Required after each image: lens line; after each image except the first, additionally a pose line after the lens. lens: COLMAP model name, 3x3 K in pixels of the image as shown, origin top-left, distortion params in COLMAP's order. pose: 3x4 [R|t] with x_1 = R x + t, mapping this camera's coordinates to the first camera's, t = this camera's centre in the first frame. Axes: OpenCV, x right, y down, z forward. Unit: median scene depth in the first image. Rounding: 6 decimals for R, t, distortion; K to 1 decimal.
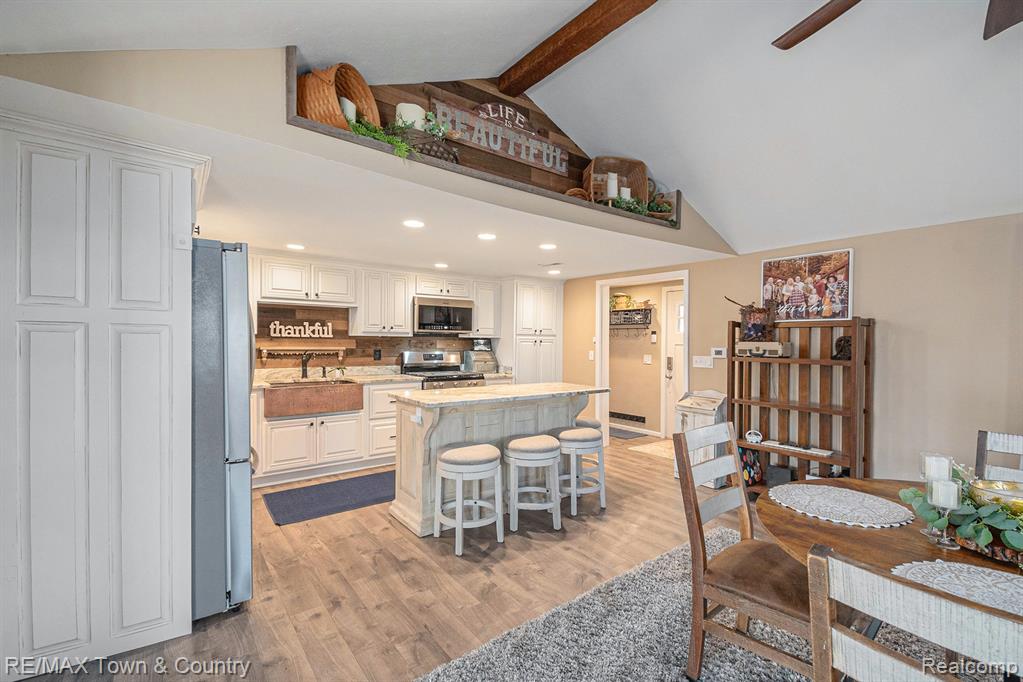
lens RADIAL K [[446.7, 0, 511.4], [0, 446.7, 346.2], [0, 0, 1]] dist [-0.004865, -0.001615]
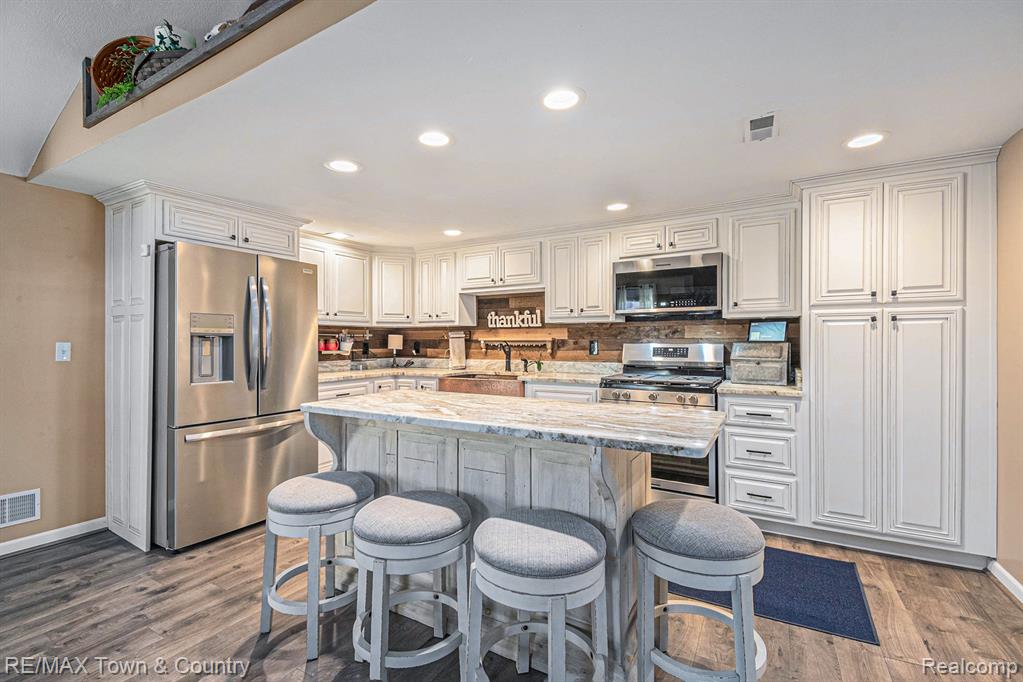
lens RADIAL K [[446.7, 0, 508.9], [0, 446.7, 340.3], [0, 0, 1]] dist [-0.004865, -0.001615]
pose [[0.386680, -0.013052, -0.922122, 0.403187], [-0.001565, 0.999889, -0.014809, 0.021690], [0.922213, 0.007170, 0.386616, 0.663332]]
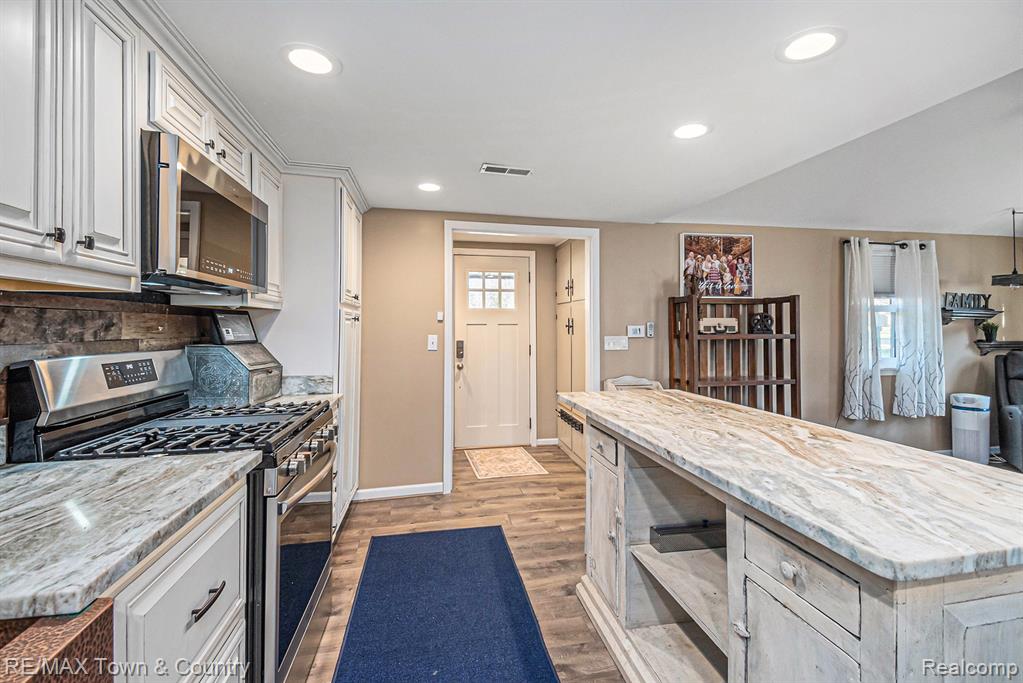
lens RADIAL K [[446.7, 0, 515.7], [0, 446.7, 317.1], [0, 0, 1]] dist [-0.004865, -0.001615]
pose [[0.435762, 0.008806, 0.900019, -0.399847], [0.015881, 0.999721, -0.017470, -0.001438], [-0.899922, 0.021906, 0.435501, 0.814181]]
